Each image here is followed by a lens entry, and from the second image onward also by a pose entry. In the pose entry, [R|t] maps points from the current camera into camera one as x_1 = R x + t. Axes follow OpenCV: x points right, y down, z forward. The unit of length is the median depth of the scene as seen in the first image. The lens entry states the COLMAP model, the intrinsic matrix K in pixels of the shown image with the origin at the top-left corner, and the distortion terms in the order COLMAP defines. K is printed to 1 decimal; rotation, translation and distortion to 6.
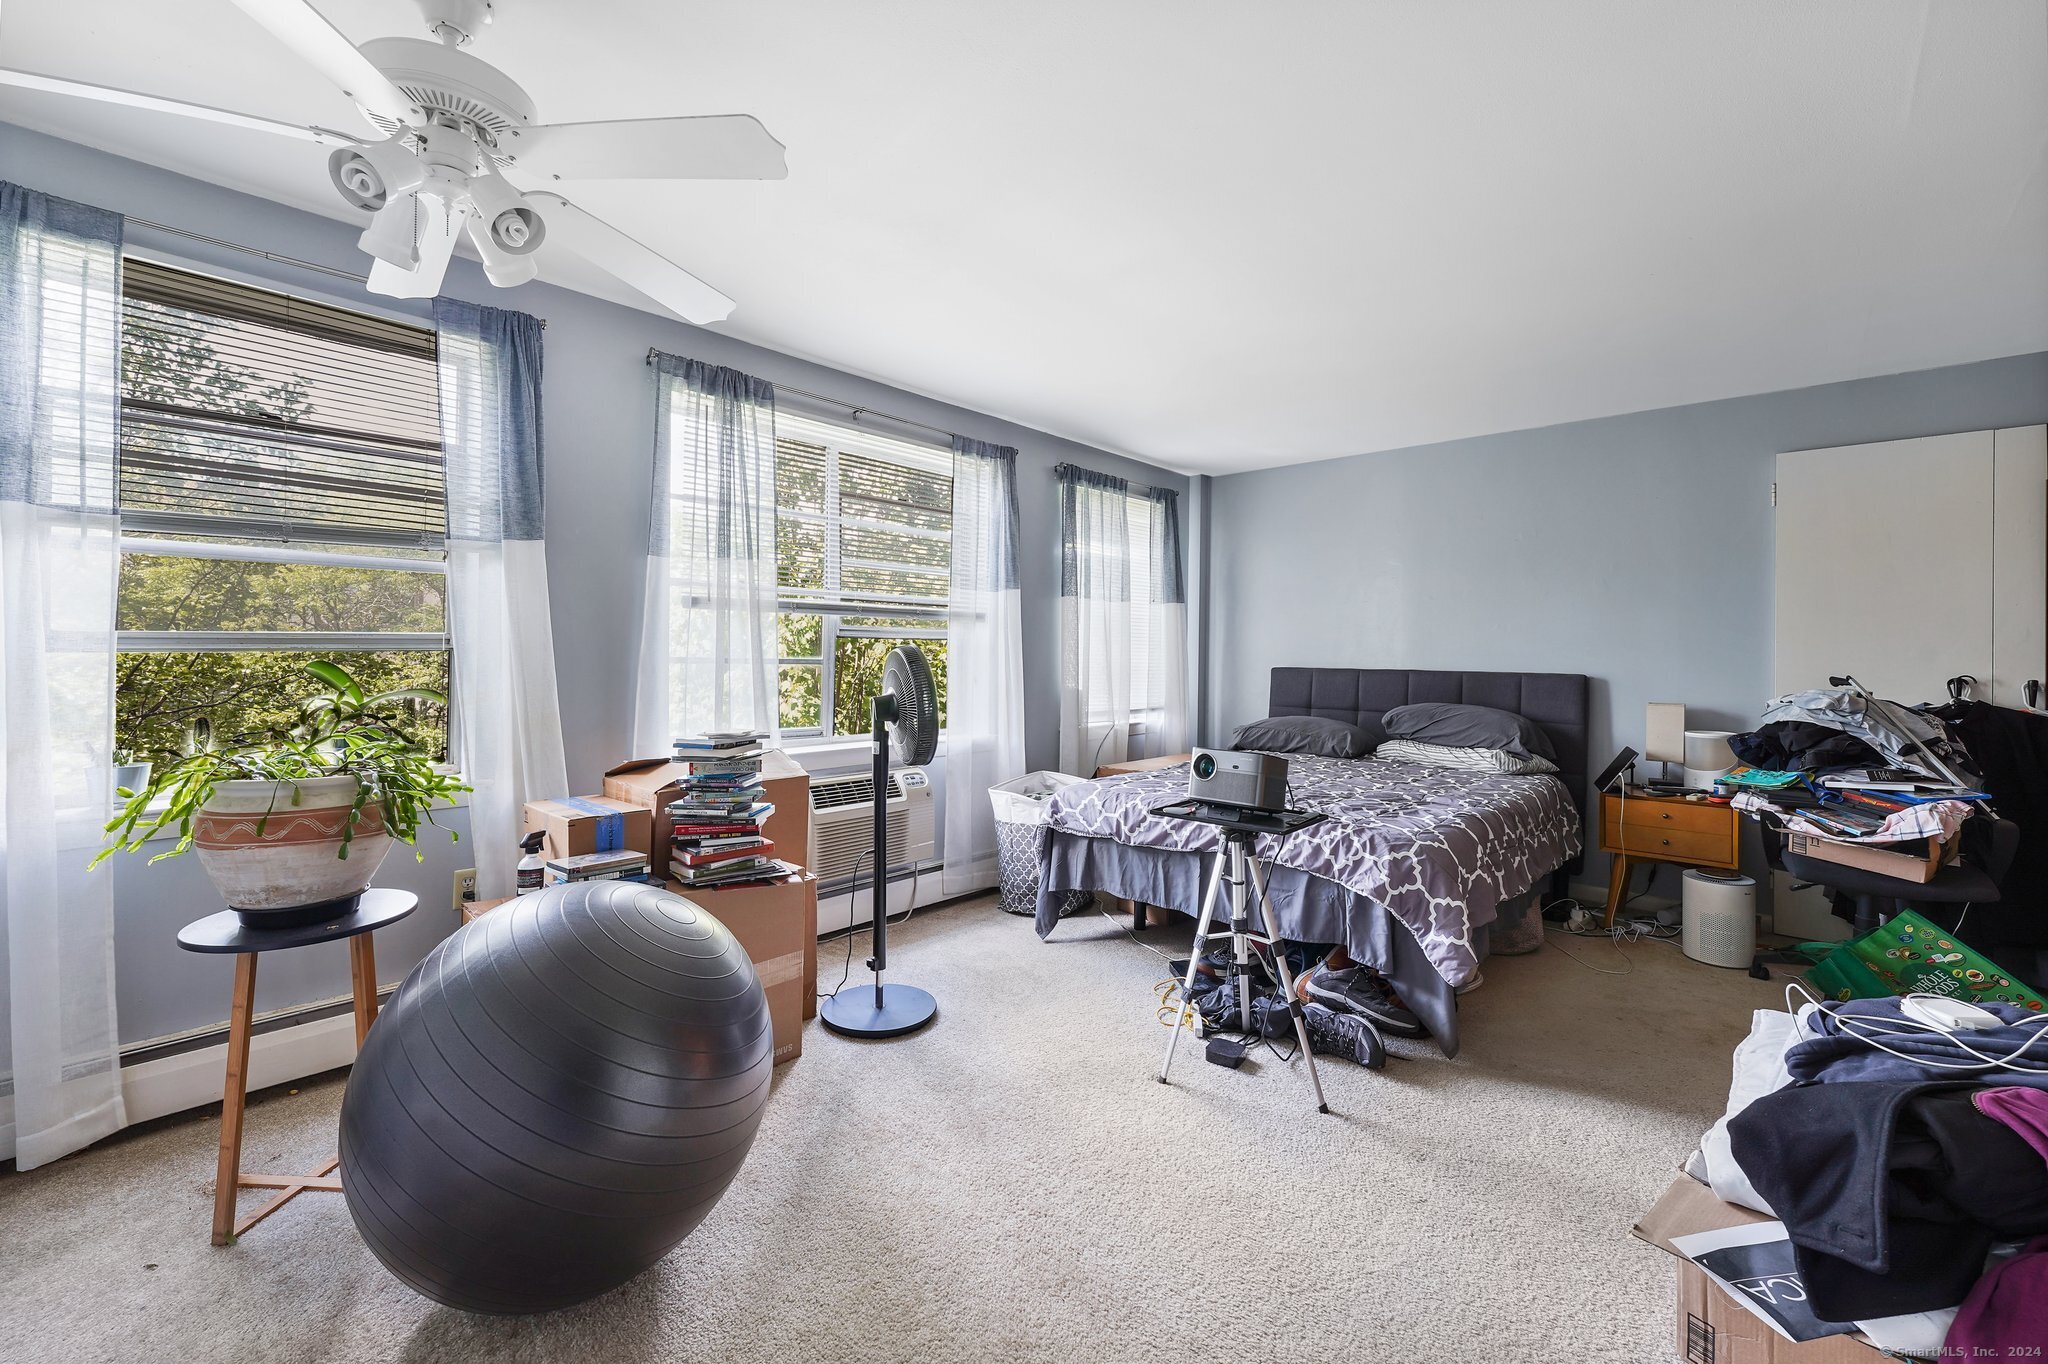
lens RADIAL K [[831.9, 0, 1019.7], [0, 831.9, 652.6], [0, 0, 1]] dist [0.001449, 0.000391]
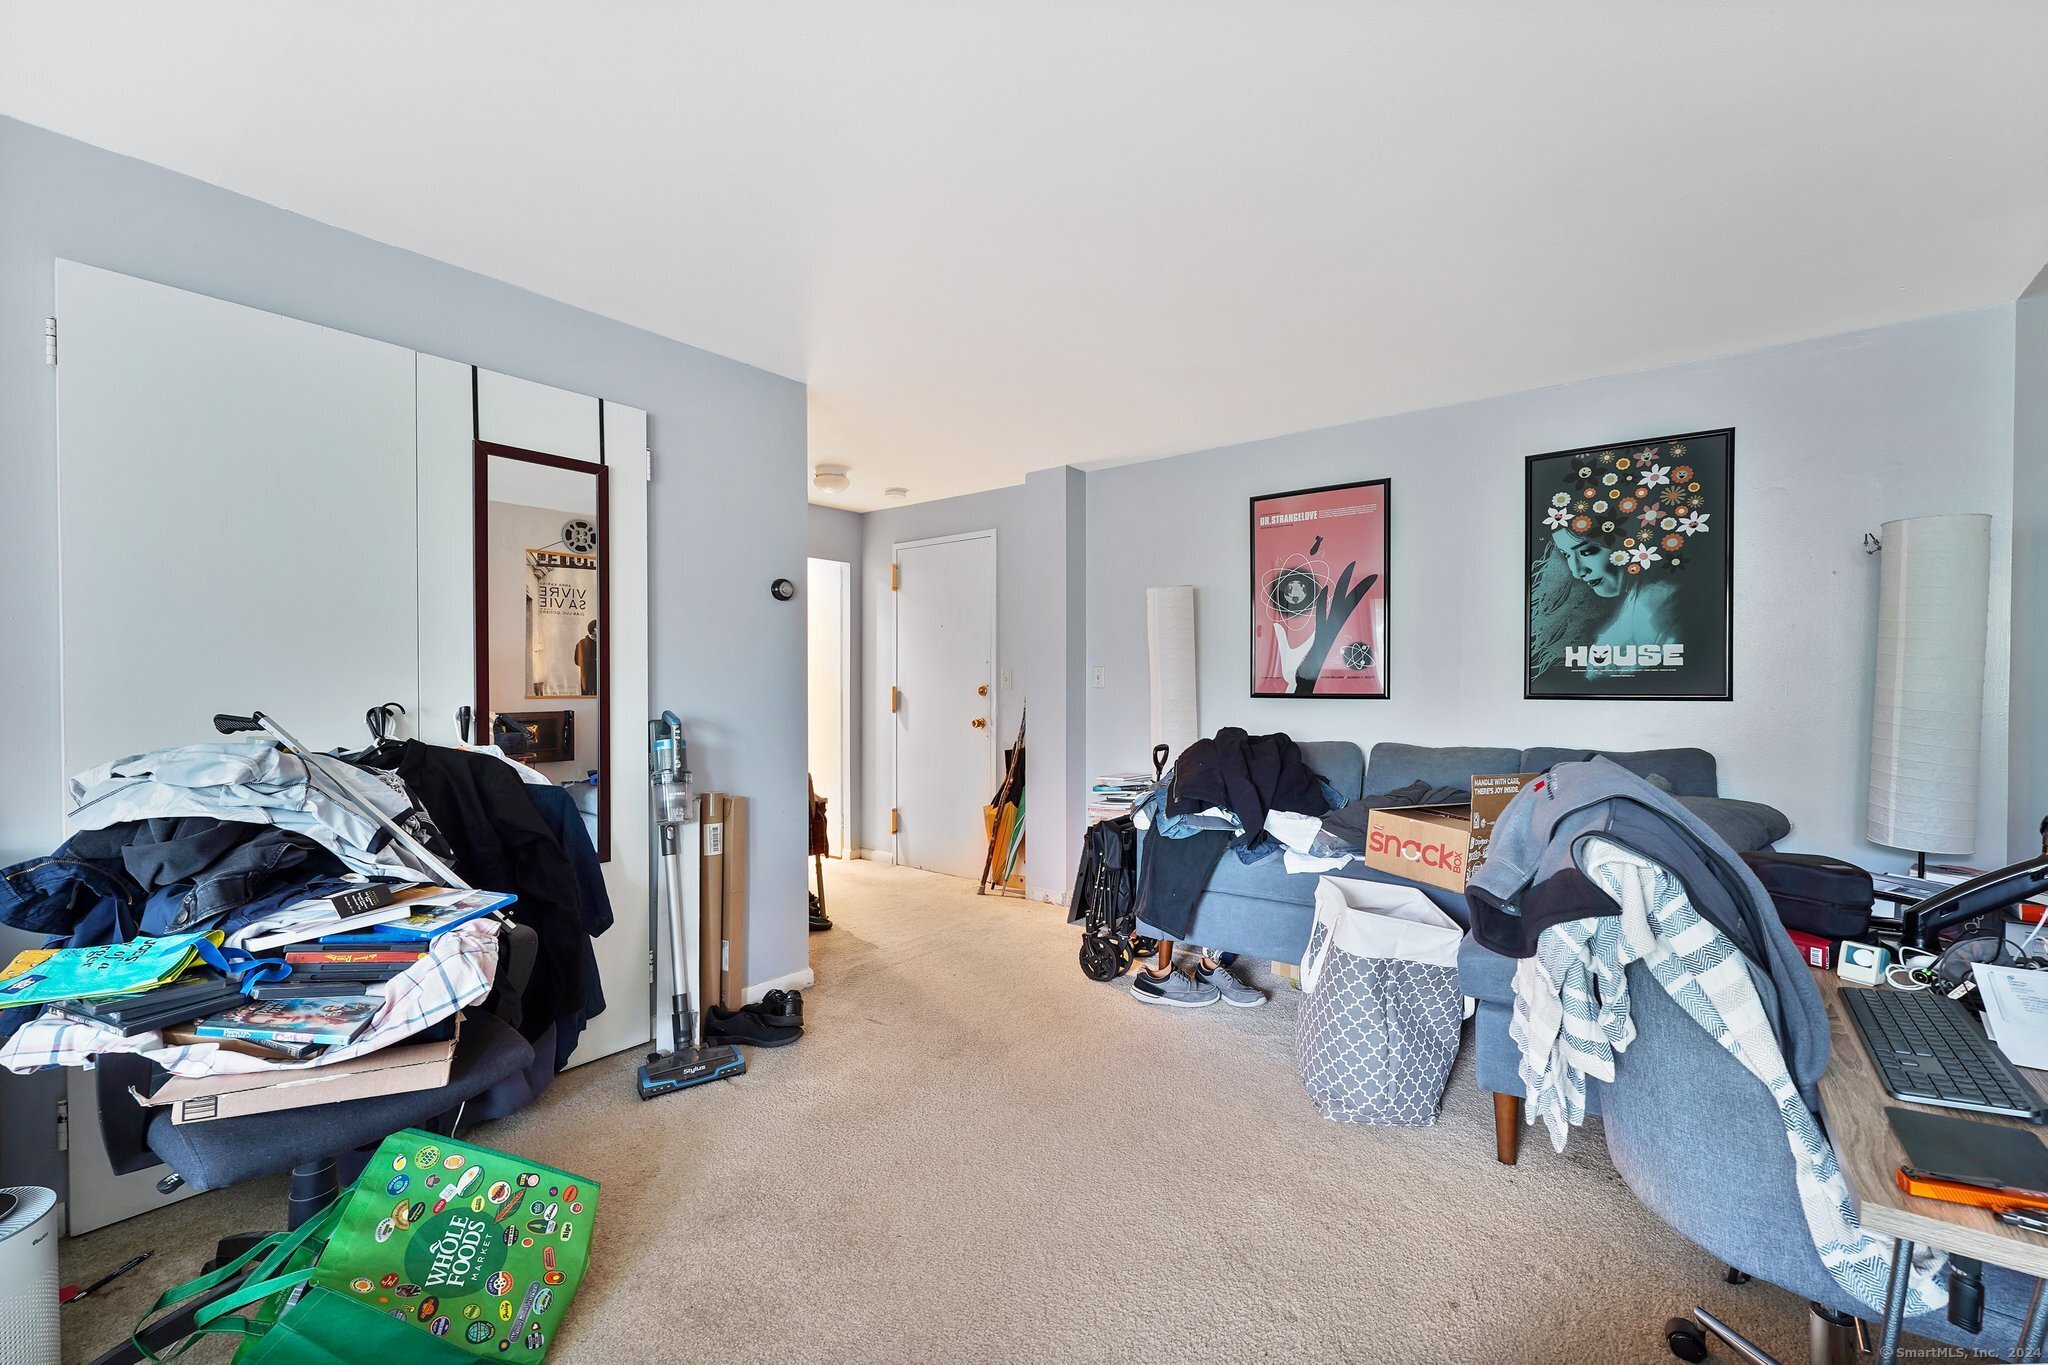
lens RADIAL K [[844.9, 0, 1090.9], [0, 844.9, 691.3], [0, 0, 1]] dist [0.001547, 0.000214]
pose [[-0.112146, -0.020037, 0.993490, 0.431785], [0.000404, 0.999796, 0.020209, 0.005147], [-0.993692, 0.002668, -0.112115, 0.566789]]
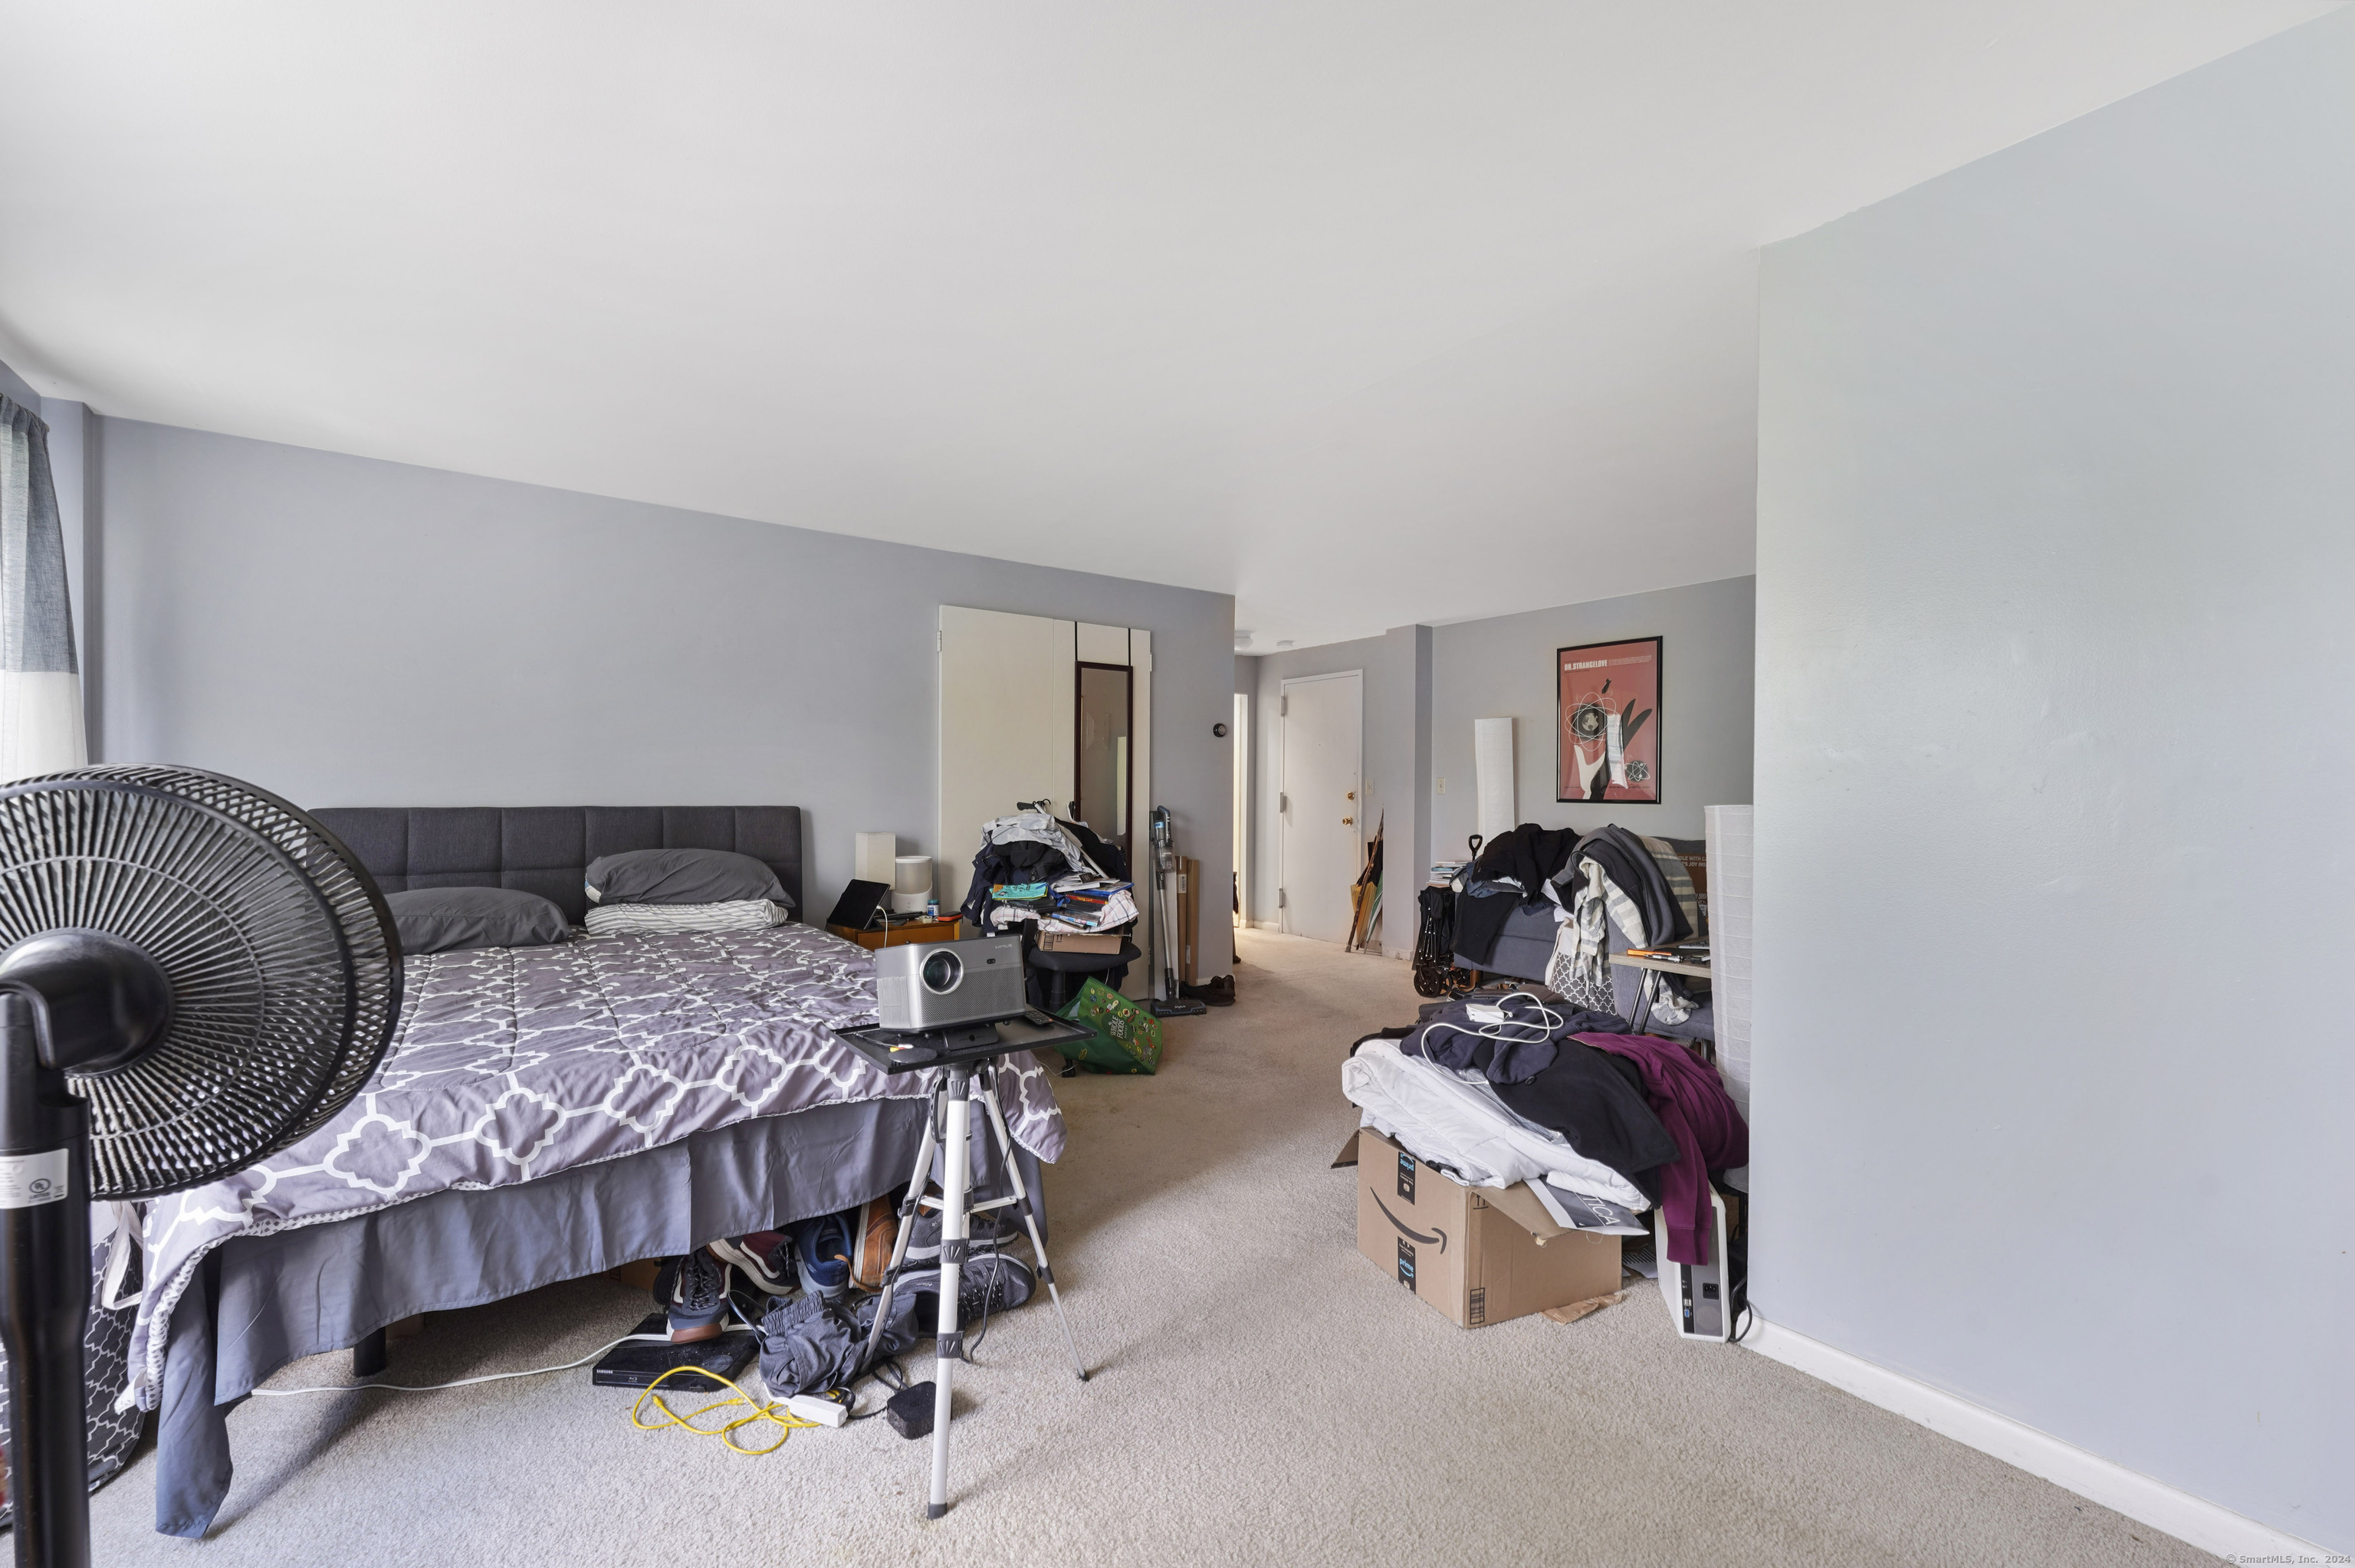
lens RADIAL K [[931.0, 0, 1174.8], [0, 931.0, 809.7], [0, 0, 1]] dist [0.000229, 0.000076]
pose [[0.212198, -0.031904, 0.976706, -0.318622], [-0.001206, 0.999458, 0.032910, -0.005115], [-0.977226, -0.008161, 0.212044, 0.526252]]
